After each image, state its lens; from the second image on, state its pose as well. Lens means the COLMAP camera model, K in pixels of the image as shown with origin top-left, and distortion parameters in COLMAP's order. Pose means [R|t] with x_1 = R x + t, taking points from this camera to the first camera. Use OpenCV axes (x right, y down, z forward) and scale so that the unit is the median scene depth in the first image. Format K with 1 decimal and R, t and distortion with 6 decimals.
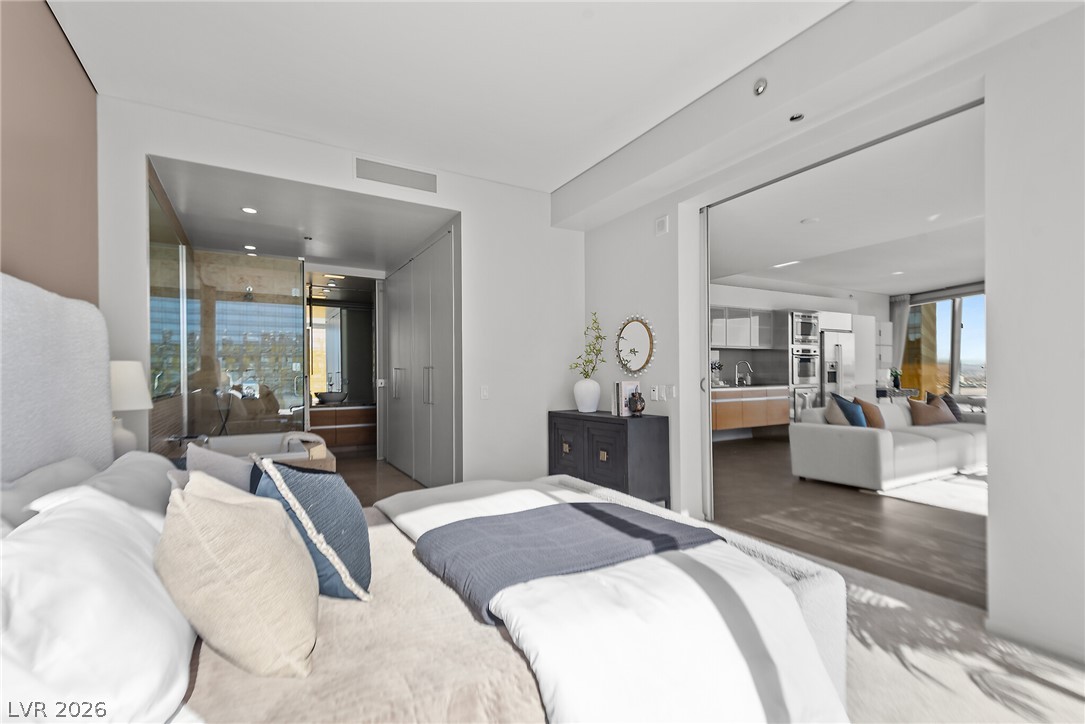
lens RADIAL K [[501.8, 0, 537.5], [0, 501.8, 371.7], [0, 0, 1]] dist [-0.007102, -0.000279]
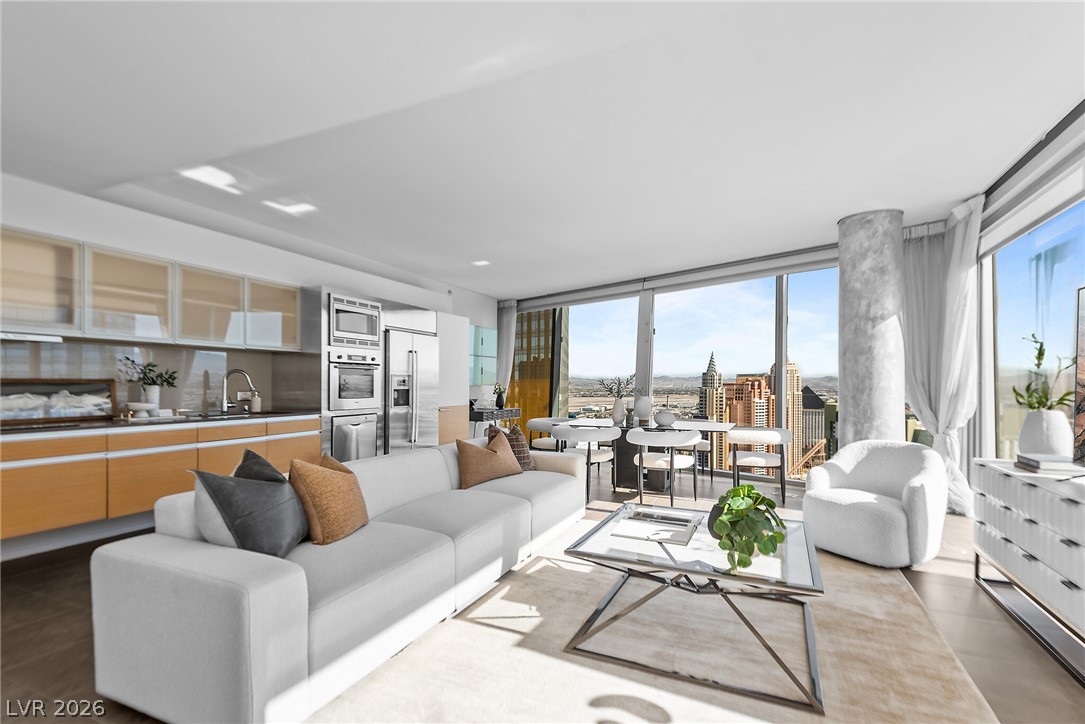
lens RADIAL K [[501.8, 0, 511.4], [0, 501.8, 383.8], [0, 0, 1]] dist [-0.007102, -0.000279]
pose [[0.844146, 0.009149, 0.536035, 0.352173], [-0.009401, 0.999953, -0.002262, -0.008047], [-0.536030, -0.003130, 0.844193, 0.346434]]
